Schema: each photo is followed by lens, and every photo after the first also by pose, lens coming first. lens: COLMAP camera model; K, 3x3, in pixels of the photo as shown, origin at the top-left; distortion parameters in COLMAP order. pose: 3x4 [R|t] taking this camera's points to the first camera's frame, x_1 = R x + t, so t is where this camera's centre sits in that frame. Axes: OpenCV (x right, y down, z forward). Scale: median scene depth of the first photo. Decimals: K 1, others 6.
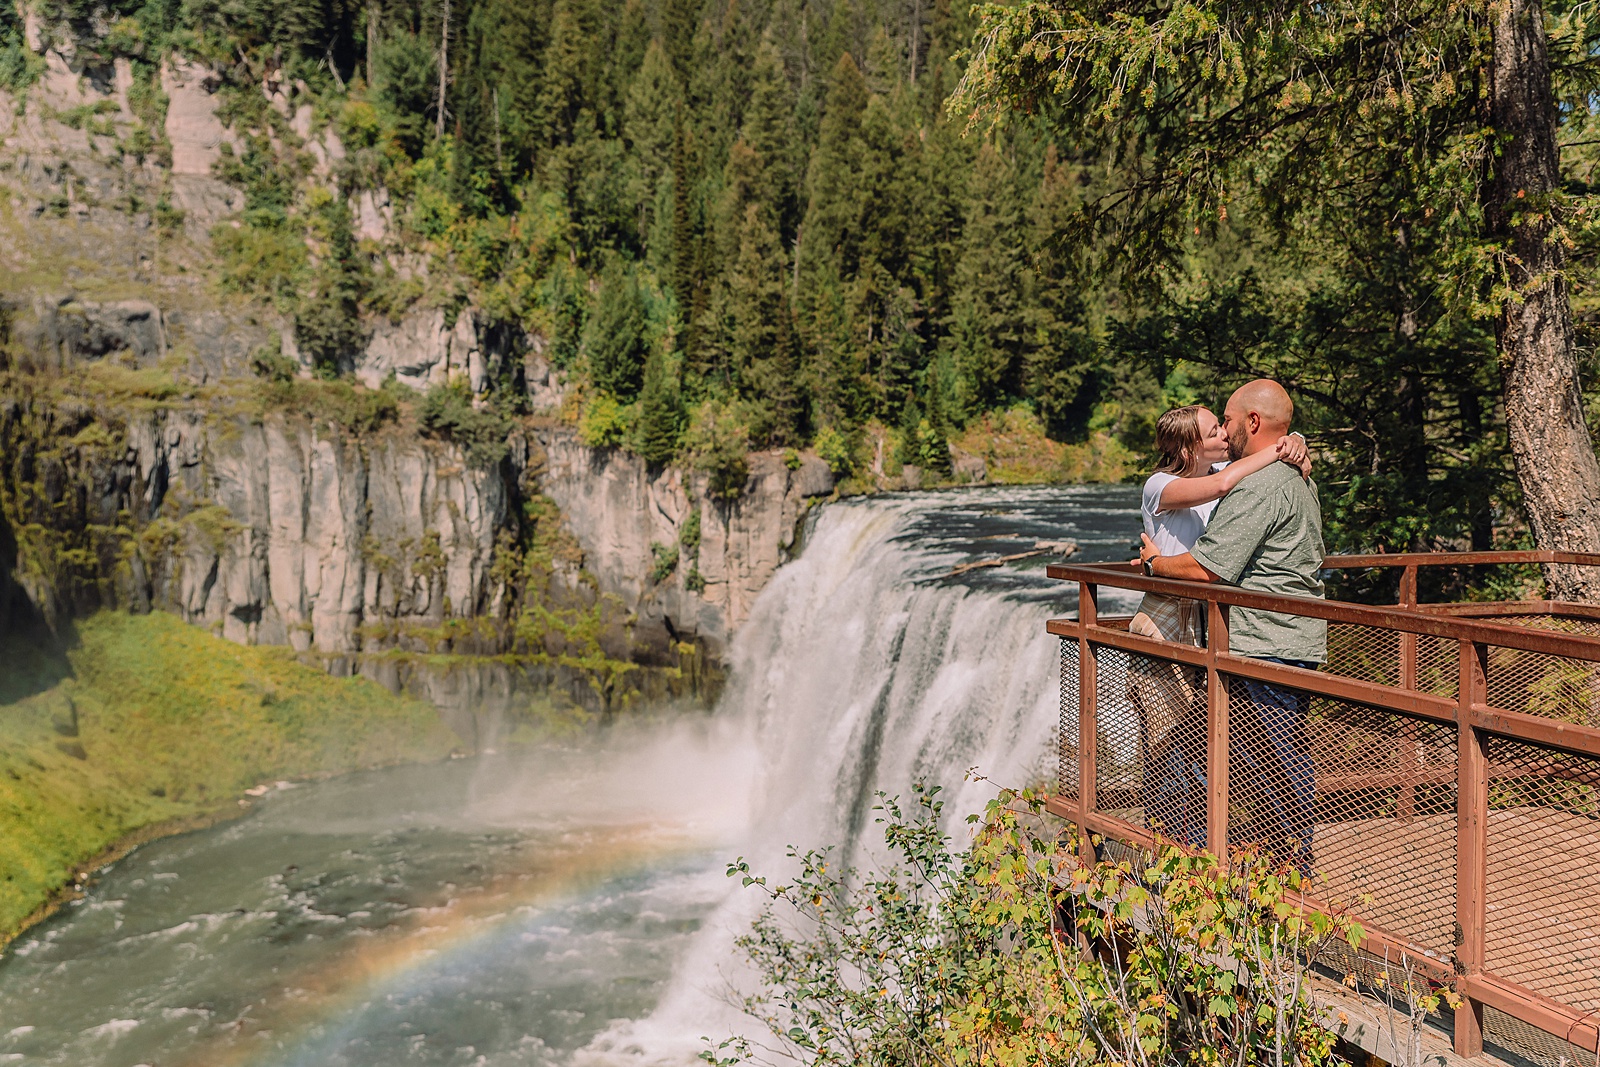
lens RADIAL K [[1710.5, 0, 795.2], [0, 1710.5, 538.2], [0, 0, 1]] dist [-0.053340, 0.045167]
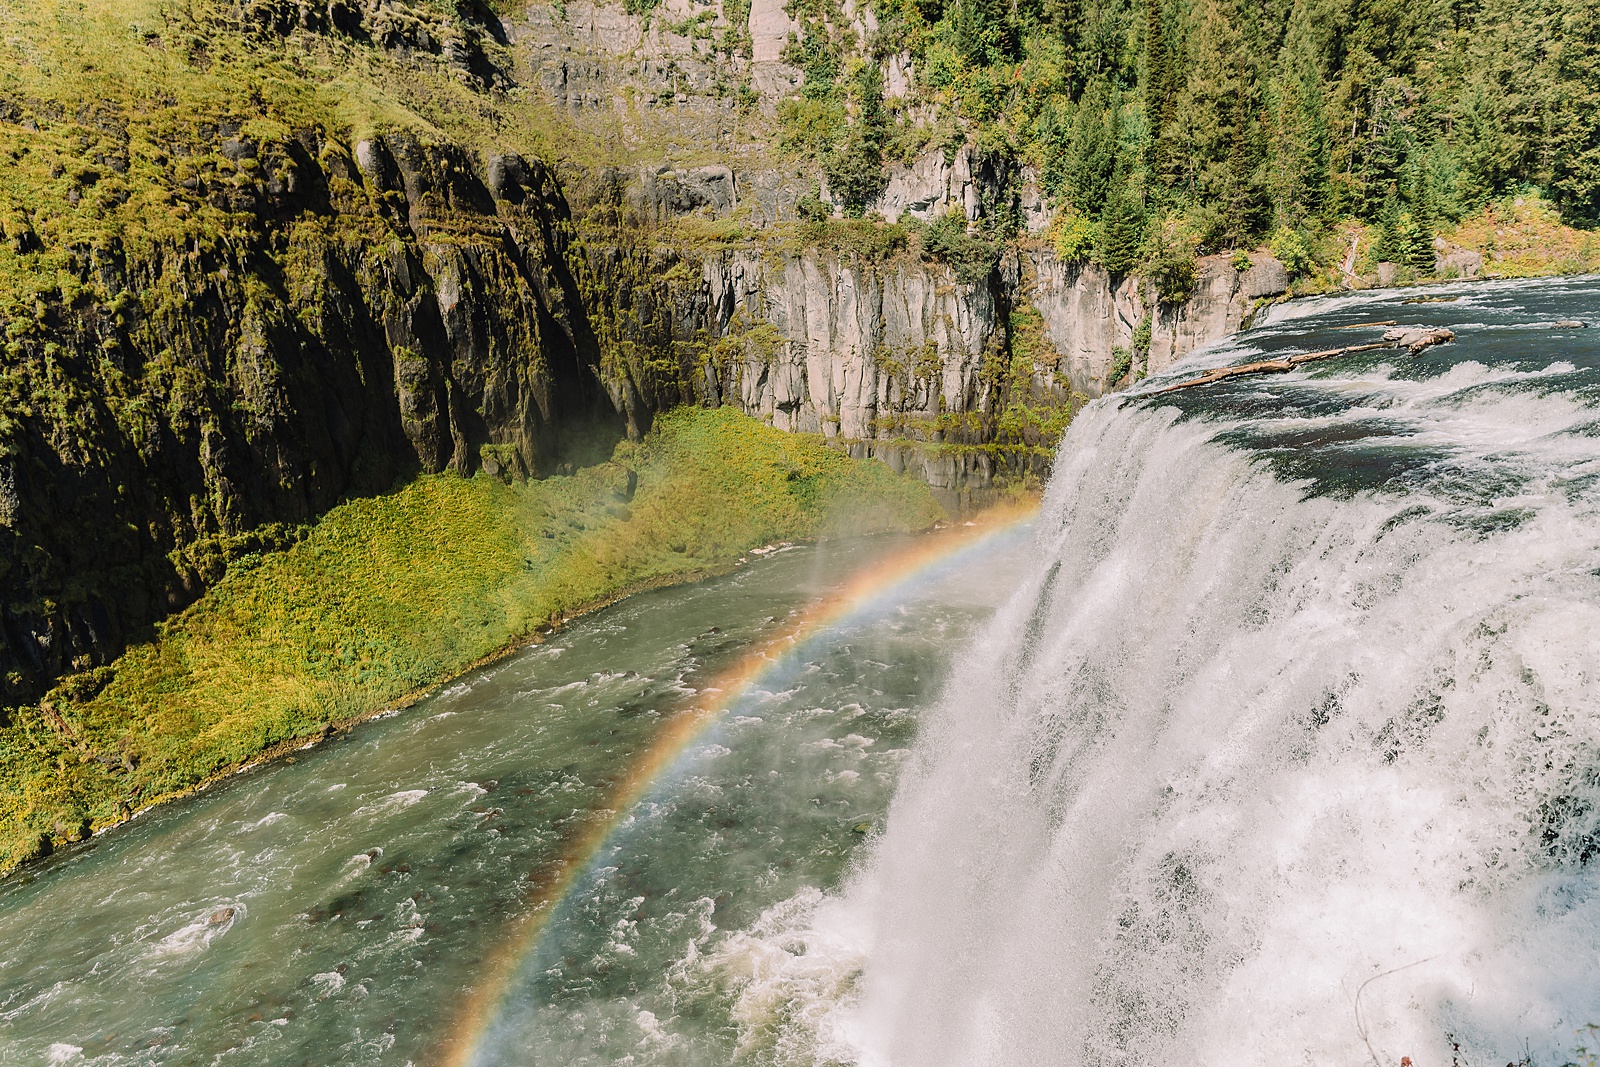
lens RADIAL K [[1057.7, 0, 793.9], [0, 1057.7, 523.1], [0, 0, 1]] dist [0.002403, -0.000188]
pose [[0.872867, 0.063019, -0.483872, 0.074056], [0.016157, 0.987349, 0.157737, 0.003899], [0.487691, -0.145501, 0.860806, 0.285285]]
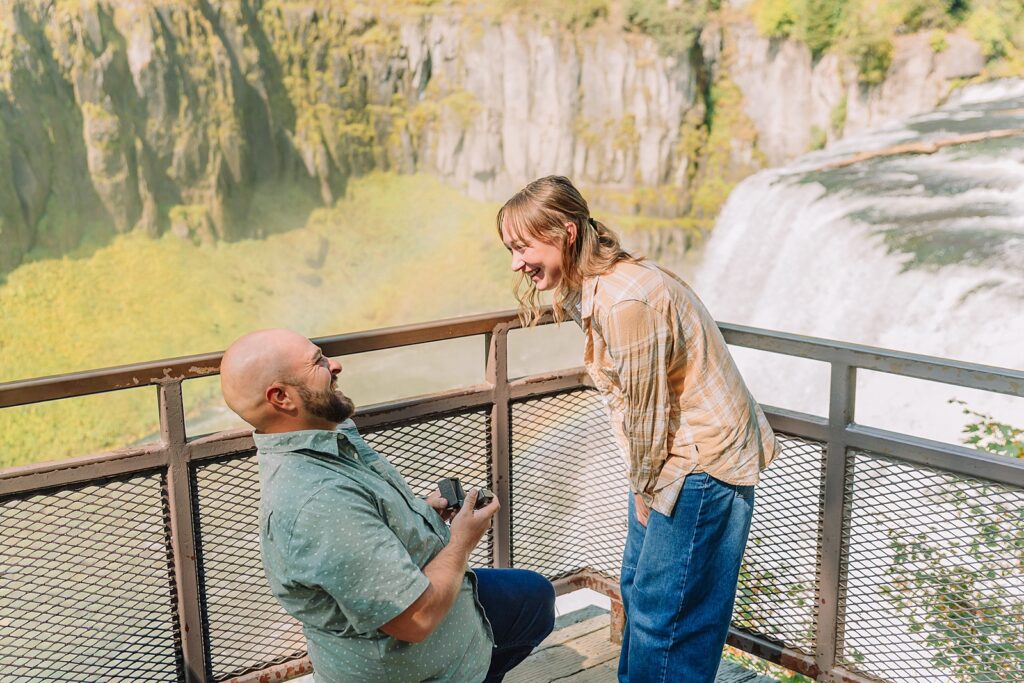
lens RADIAL K [[1075.4, 0, 514.9], [0, 1075.4, 333.7], [0, 0, 1]] dist [-0.010178, 0.015747]
pose [[0.879797, 0.101031, -0.464489, 0.083458], [-0.010940, 0.981197, 0.192697, 0.003558], [0.475224, -0.164453, 0.864360, 0.280358]]
